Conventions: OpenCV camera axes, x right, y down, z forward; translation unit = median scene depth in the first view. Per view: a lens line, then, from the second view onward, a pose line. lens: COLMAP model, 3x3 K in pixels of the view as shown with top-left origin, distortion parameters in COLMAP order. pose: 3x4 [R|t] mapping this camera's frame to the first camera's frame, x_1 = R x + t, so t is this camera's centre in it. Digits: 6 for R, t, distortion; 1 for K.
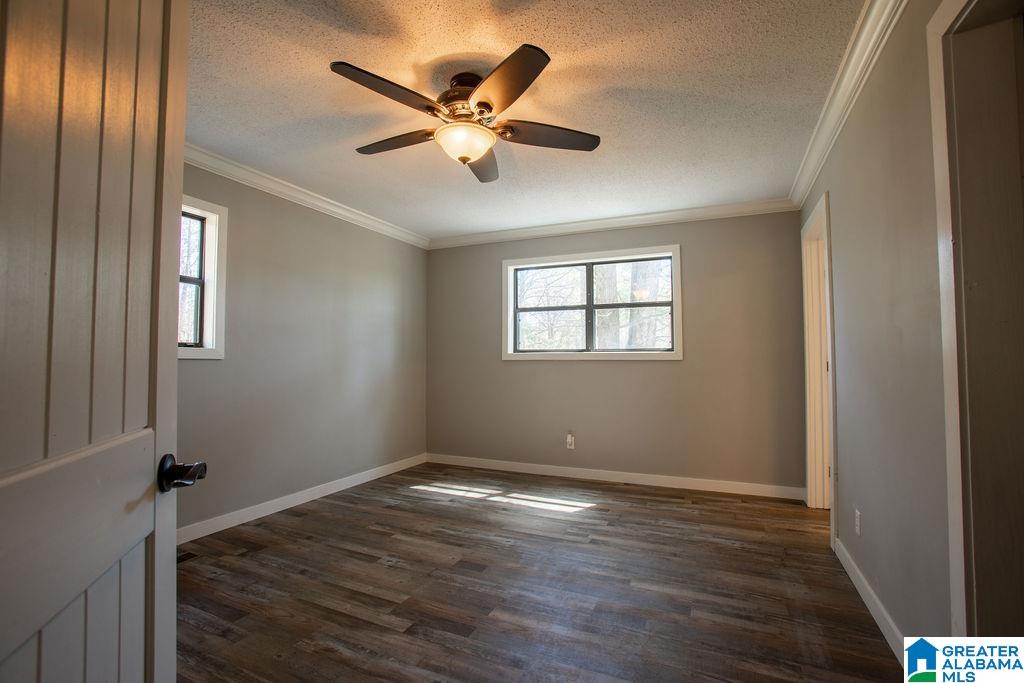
lens RADIAL K [[470.1, 0, 508.2], [0, 470.1, 340.1], [0, 0, 1]] dist [-0.073876, 0.033461]
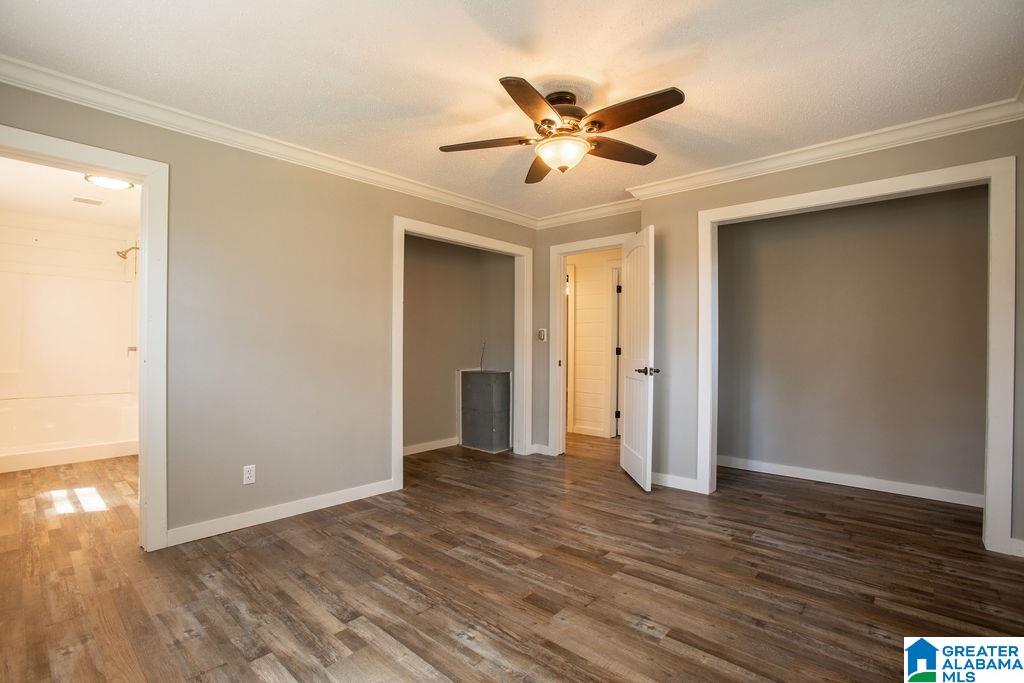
lens RADIAL K [[470.1, 0, 508.2], [0, 470.1, 340.1], [0, 0, 1]] dist [-0.073876, 0.033461]
pose [[-0.954090, -0.001435, 0.299516, -0.273739], [-0.014924, 0.998974, -0.042755, 0.069194], [-0.299147, -0.045262, -0.953133, 1.880855]]
